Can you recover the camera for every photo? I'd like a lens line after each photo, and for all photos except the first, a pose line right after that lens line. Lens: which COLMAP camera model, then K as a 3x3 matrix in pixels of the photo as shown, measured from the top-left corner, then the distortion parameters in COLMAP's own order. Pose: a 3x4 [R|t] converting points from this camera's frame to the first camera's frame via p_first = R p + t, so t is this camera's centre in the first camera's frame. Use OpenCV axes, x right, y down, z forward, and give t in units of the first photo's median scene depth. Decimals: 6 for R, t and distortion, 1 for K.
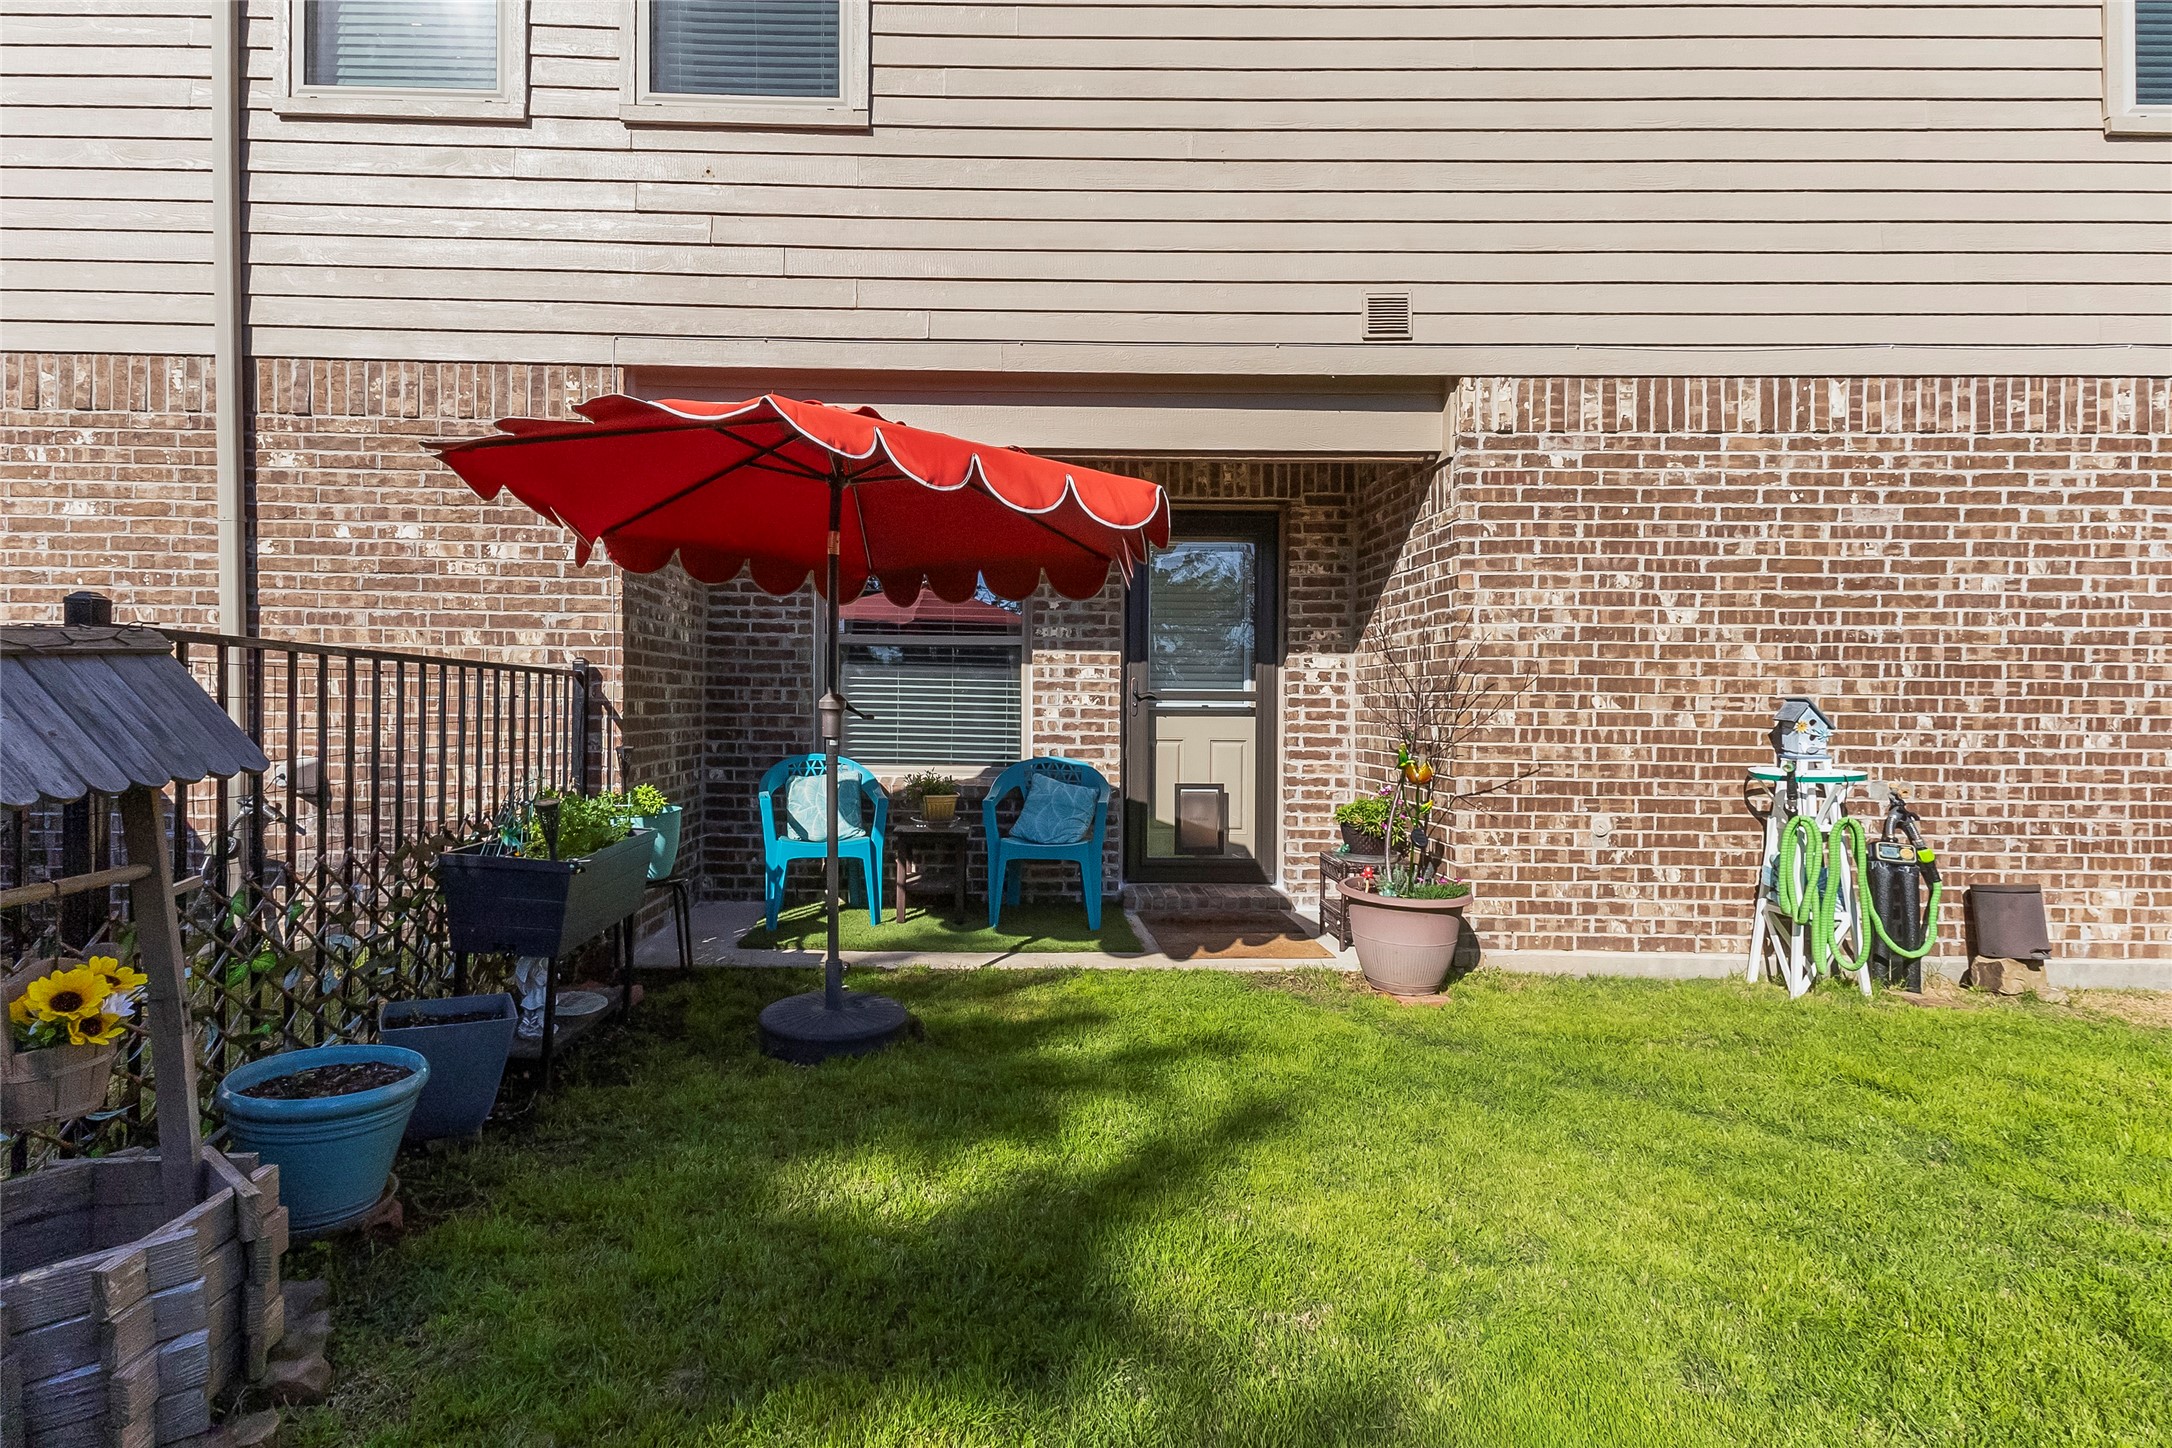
lens RADIAL K [[1002.6, 0, 1086.0], [0, 1002.6, 724.0], [0, 0, 1]] dist [0.018887, -0.000320]
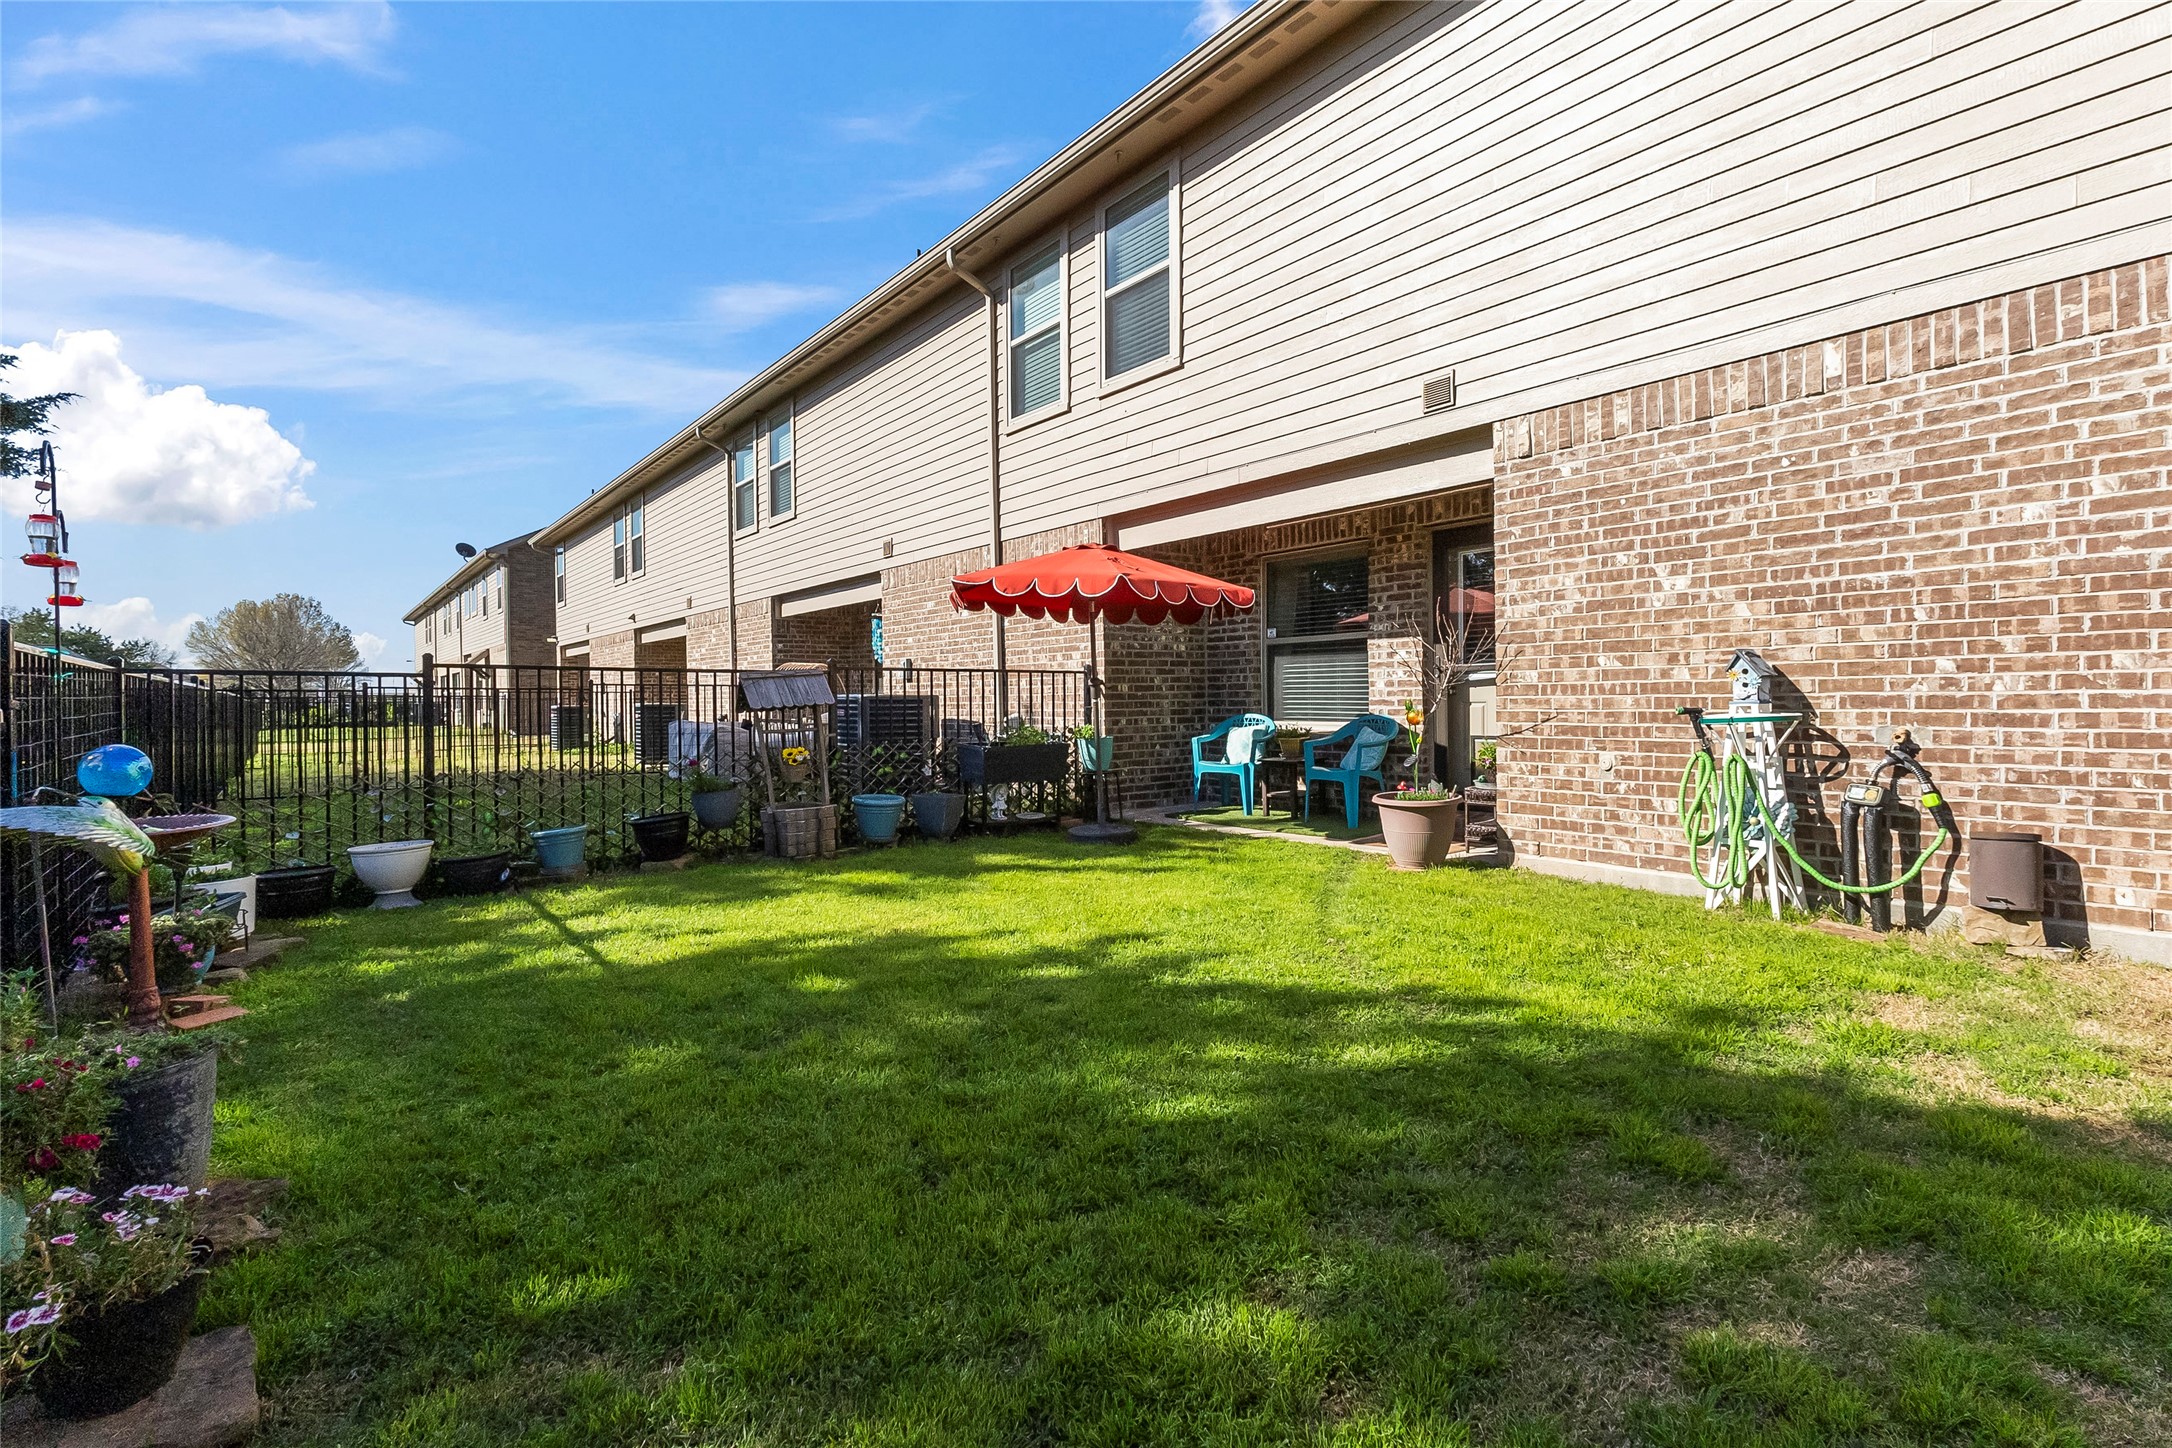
lens RADIAL K [[1002.6, 0, 1086.0], [0, 1002.6, 724.0], [0, 0, 1]] dist [0.018887, -0.000320]
pose [[0.611380, 0.001674, -0.791335, 1.095104], [0.009053, 0.999918, 0.009109, 0.037942], [0.791285, -0.012733, 0.611314, -0.248953]]
